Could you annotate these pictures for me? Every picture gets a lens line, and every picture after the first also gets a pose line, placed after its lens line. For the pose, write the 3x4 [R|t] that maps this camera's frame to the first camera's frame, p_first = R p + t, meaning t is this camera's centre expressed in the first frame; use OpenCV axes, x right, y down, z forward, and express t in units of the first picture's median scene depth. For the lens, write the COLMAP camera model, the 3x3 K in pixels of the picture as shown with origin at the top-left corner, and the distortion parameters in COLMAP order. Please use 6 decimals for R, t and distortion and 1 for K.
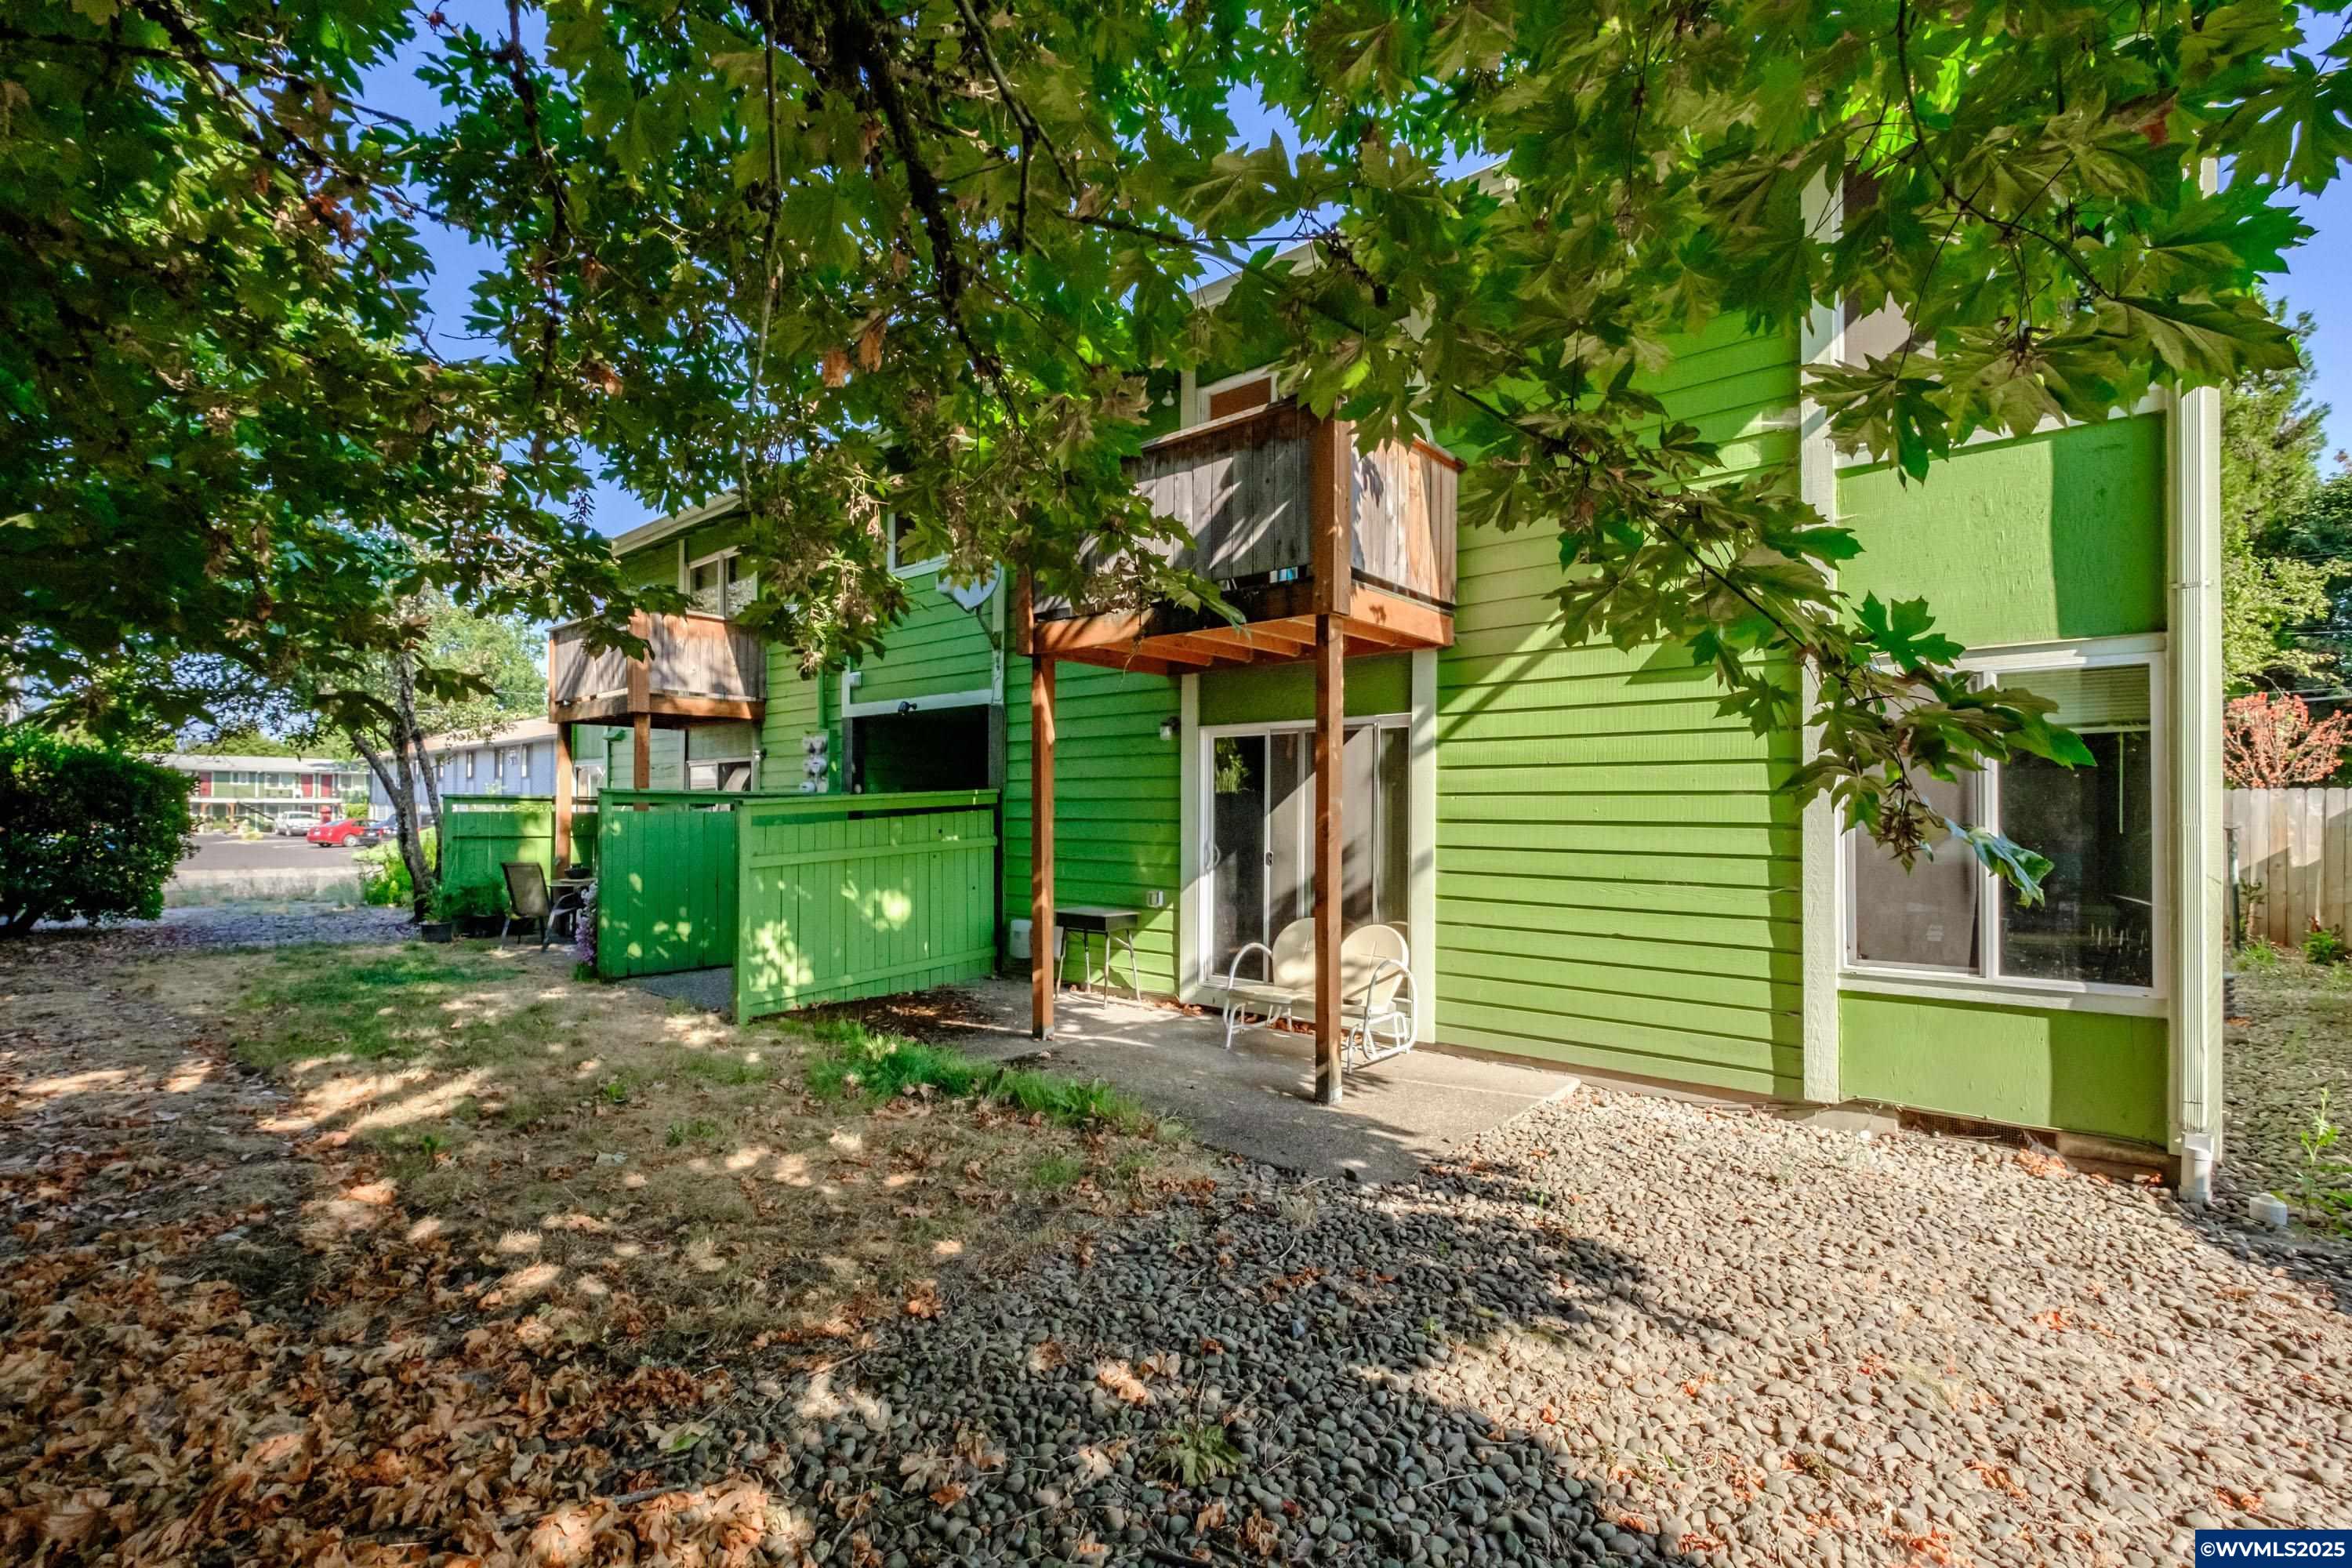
lens RADIAL K [[1011.6, 0, 1175.1], [0, 1011.6, 803.3], [0, 0, 1]] dist [0.000683, 0.000234]
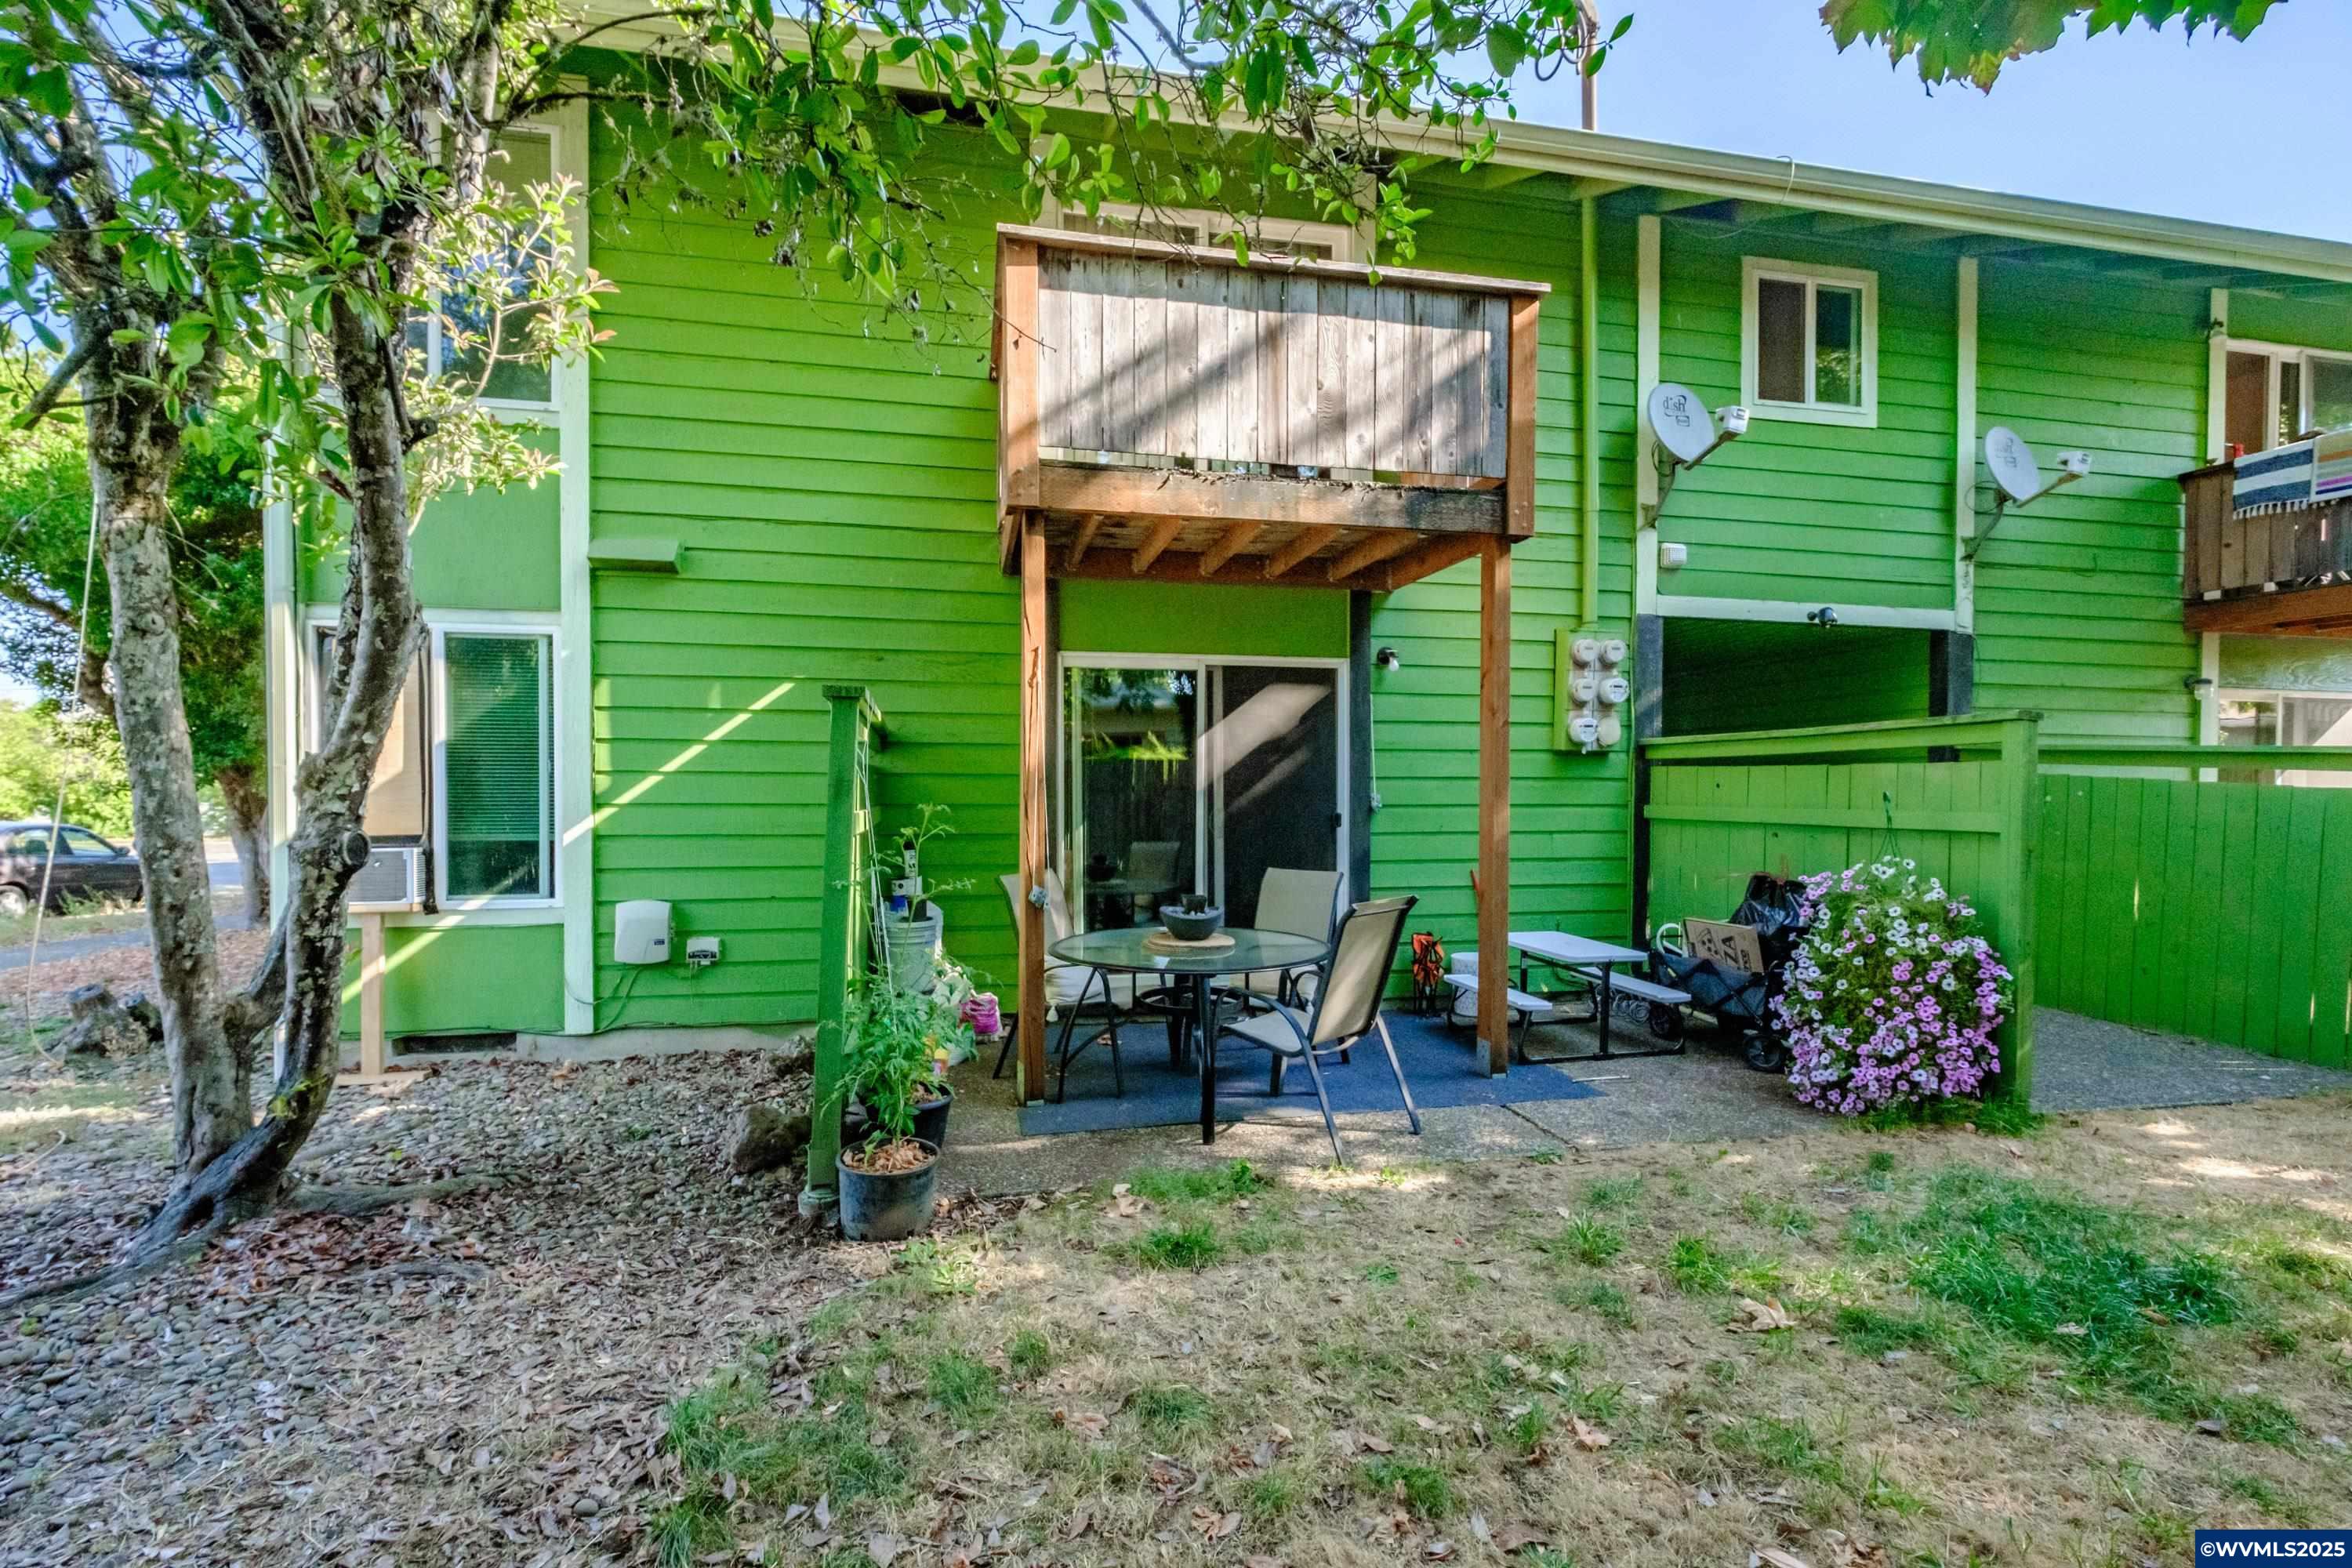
lens RADIAL K [[999.6, 0, 1172.5], [0, 999.6, 809.7], [0, 0, 1]] dist [-0.000202, 0.000073]
pose [[0.628377, -0.013431, 0.777793, -1.625658], [-0.007822, 0.999691, 0.023582, 0.033104], [-0.777869, -0.020903, 0.628078, 1.408214]]
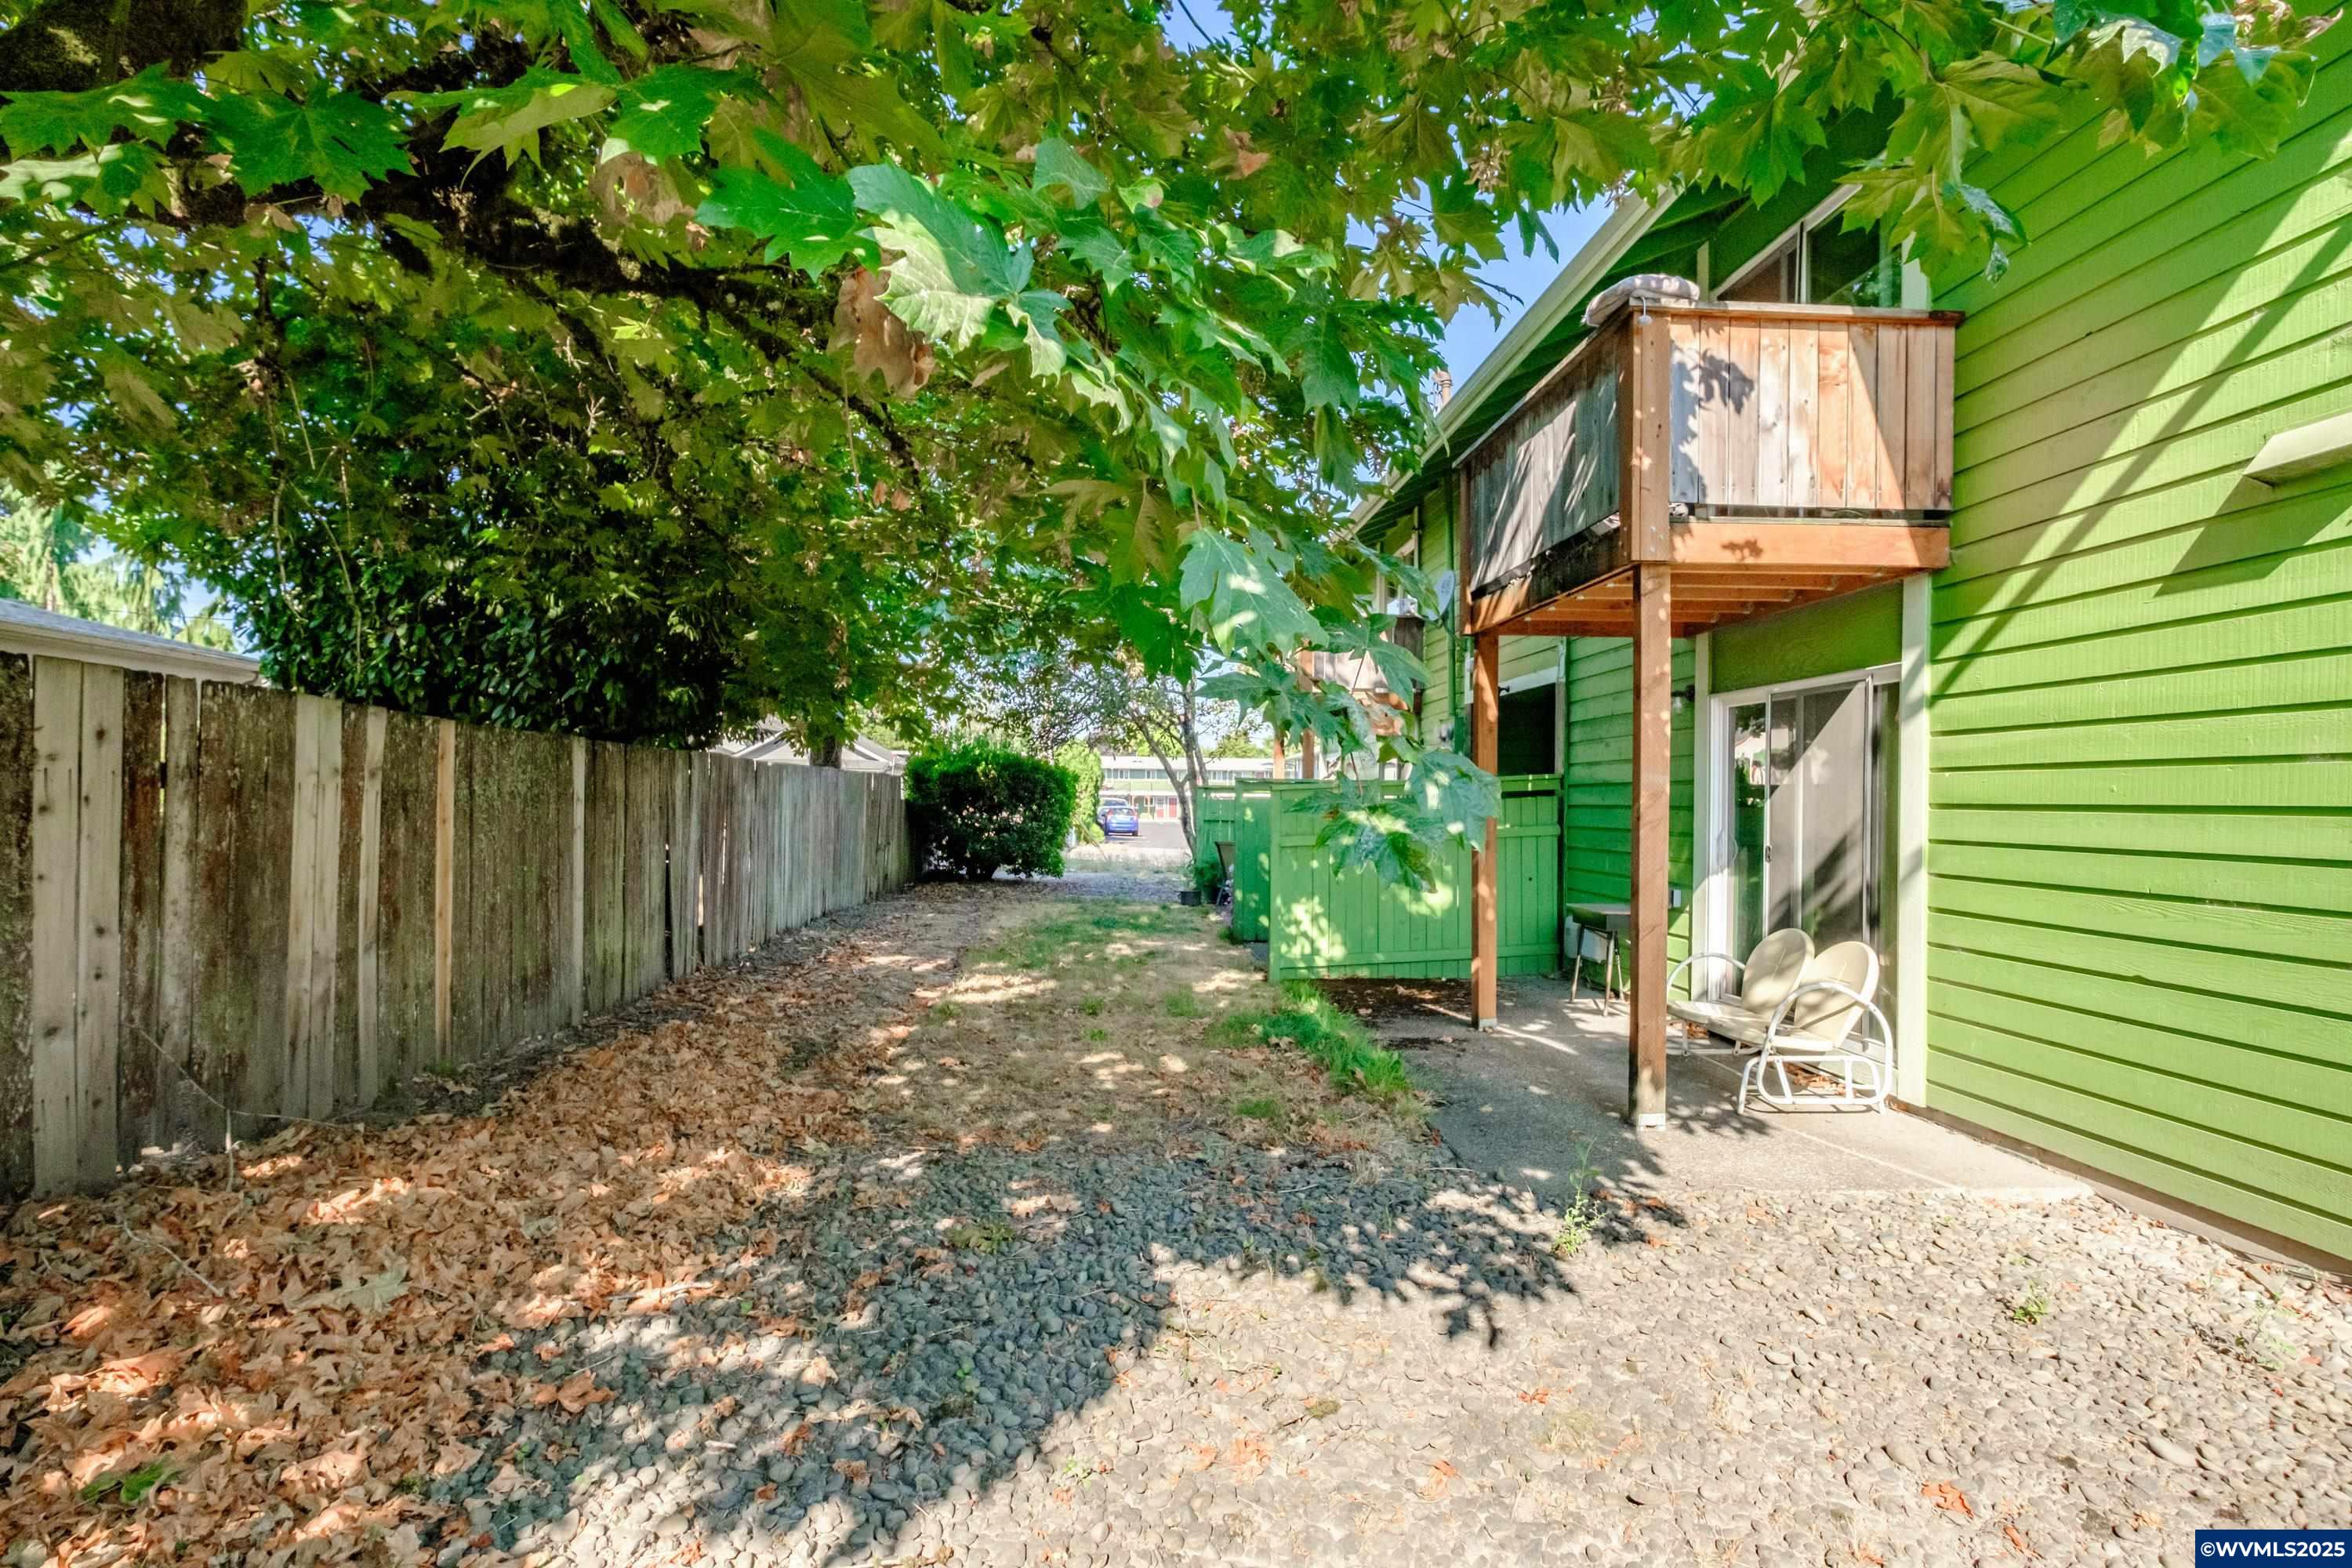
lens RADIAL K [[1155.7, 0, 1176.0], [0, 1155.7, 784.0], [0, 0, 1]] dist [-0.001286, 0.000200]
pose [[0.692895, -0.011170, -0.720952, 0.470743], [0.003623, 0.999921, -0.012009, 0.009124], [0.721030, 0.005709, 0.692881, 0.022564]]
